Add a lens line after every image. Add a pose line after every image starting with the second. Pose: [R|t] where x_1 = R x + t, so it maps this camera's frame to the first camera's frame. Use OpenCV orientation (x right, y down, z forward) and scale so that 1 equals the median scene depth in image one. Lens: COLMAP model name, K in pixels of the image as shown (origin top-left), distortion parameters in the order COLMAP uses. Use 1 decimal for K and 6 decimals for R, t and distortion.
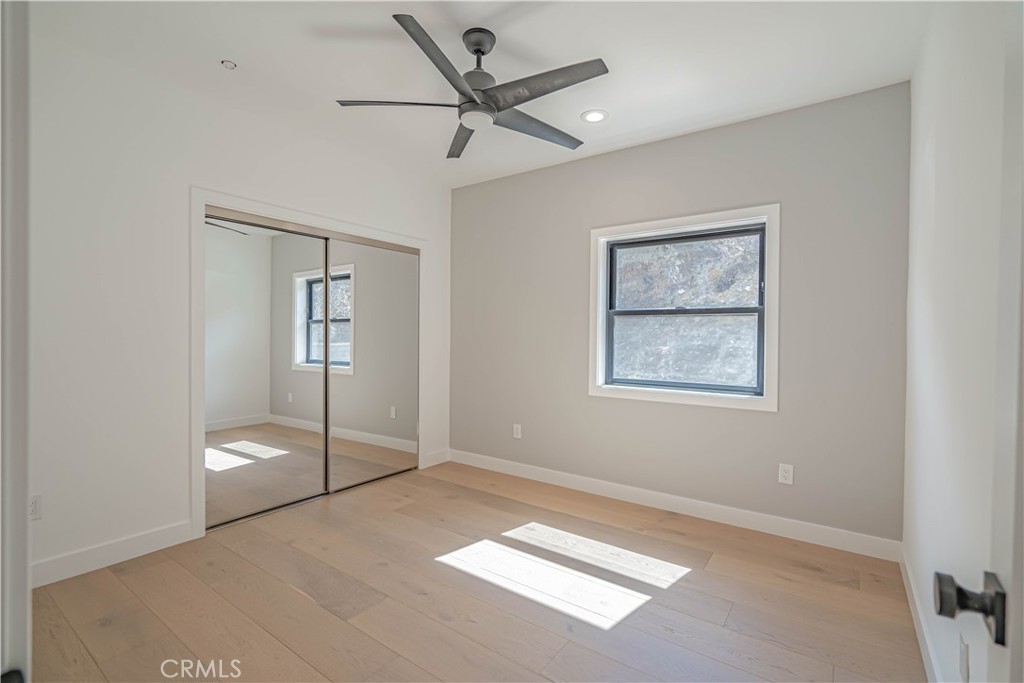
lens RADIAL K [[459.5, 0, 514.0], [0, 459.5, 334.8], [0, 0, 1]] dist [-0.000565, -0.000023]
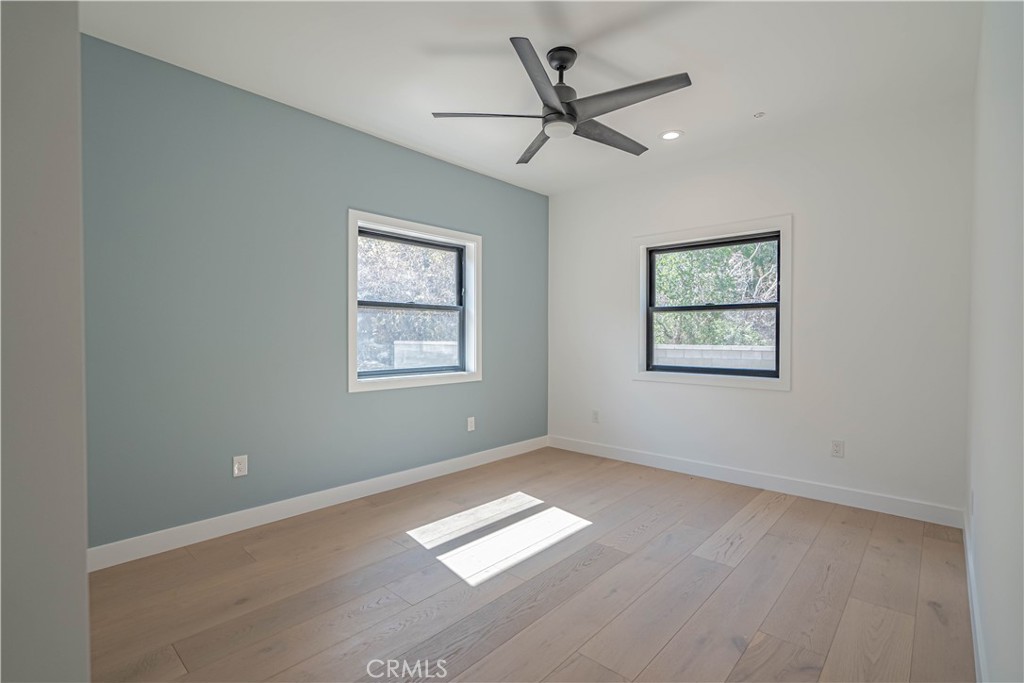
lens RADIAL K [[467.9, 0, 519.0], [0, 467.9, 342.1], [0, 0, 1]] dist [-0.000528, 0.000166]
pose [[0.115522, -0.025610, 0.992975, -1.032314], [-0.001556, 0.999662, 0.025963, 0.010723], [-0.993304, -0.004545, 0.115443, 0.829797]]
